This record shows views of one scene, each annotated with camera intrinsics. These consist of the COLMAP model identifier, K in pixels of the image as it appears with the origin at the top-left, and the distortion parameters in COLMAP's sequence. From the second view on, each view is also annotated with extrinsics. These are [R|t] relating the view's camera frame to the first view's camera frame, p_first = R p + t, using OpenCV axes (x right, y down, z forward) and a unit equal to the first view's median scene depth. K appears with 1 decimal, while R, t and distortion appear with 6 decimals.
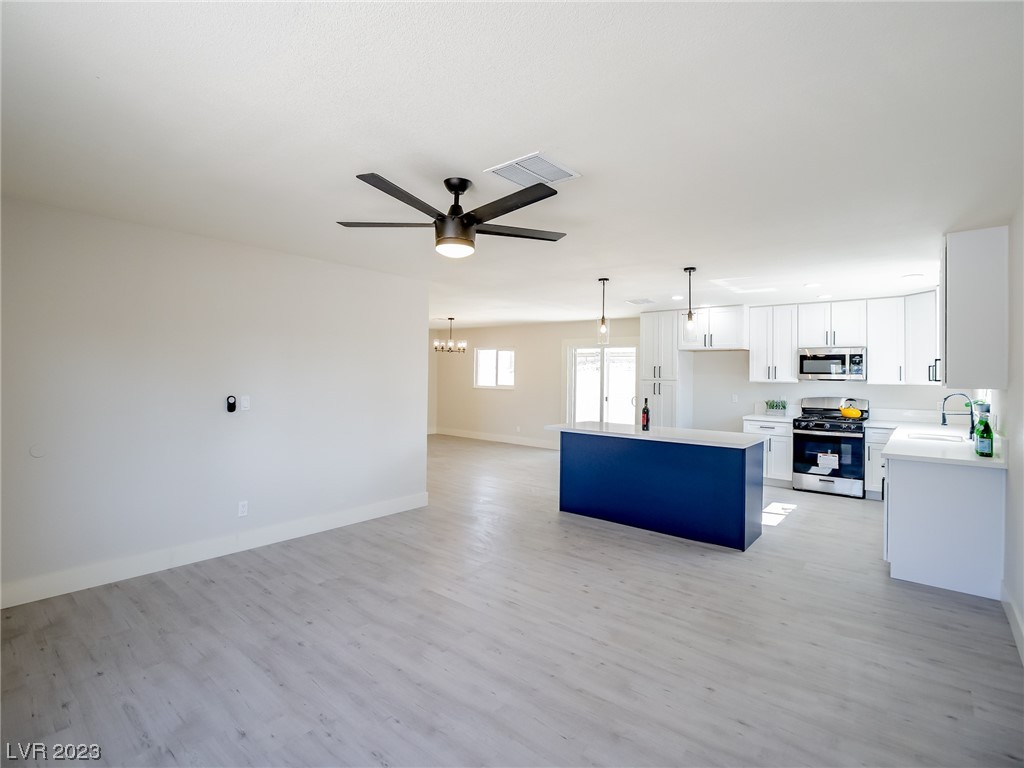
lens RADIAL K [[496.9, 0, 508.8], [0, 496.9, 373.1], [0, 0, 1]] dist [-0.015780, -0.000792]
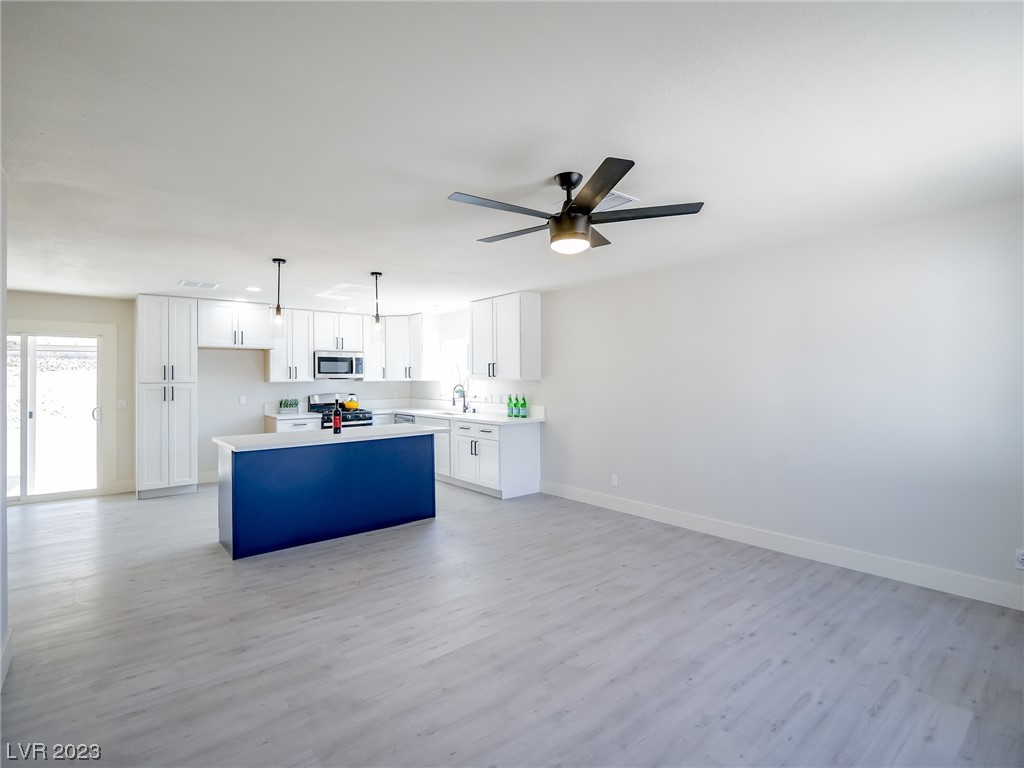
lens RADIAL K [[496.9, 0, 508.8], [0, 496.9, 373.1], [0, 0, 1]] dist [-0.015780, -0.000792]
pose [[0.182506, -0.003533, 0.983198, -0.471906], [0.007528, 0.999969, 0.002196, 0.001182], [-0.983176, 0.007001, 0.182527, 0.402415]]
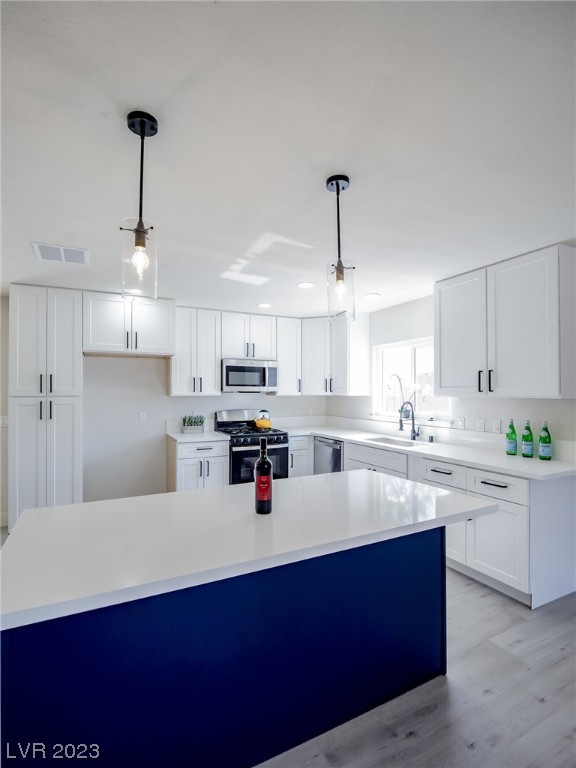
lens RADIAL K [[372.7, 0, 276.8], [0, 372.7, 388.9], [0, 0, 1]] dist [-0.015780, -0.000792]
pose [[0.404117, -0.004689, 0.914695, -0.014102], [0.001852, 0.999989, 0.004308, 0.004386], [-0.914705, -0.000047, 0.404121, 0.682831]]
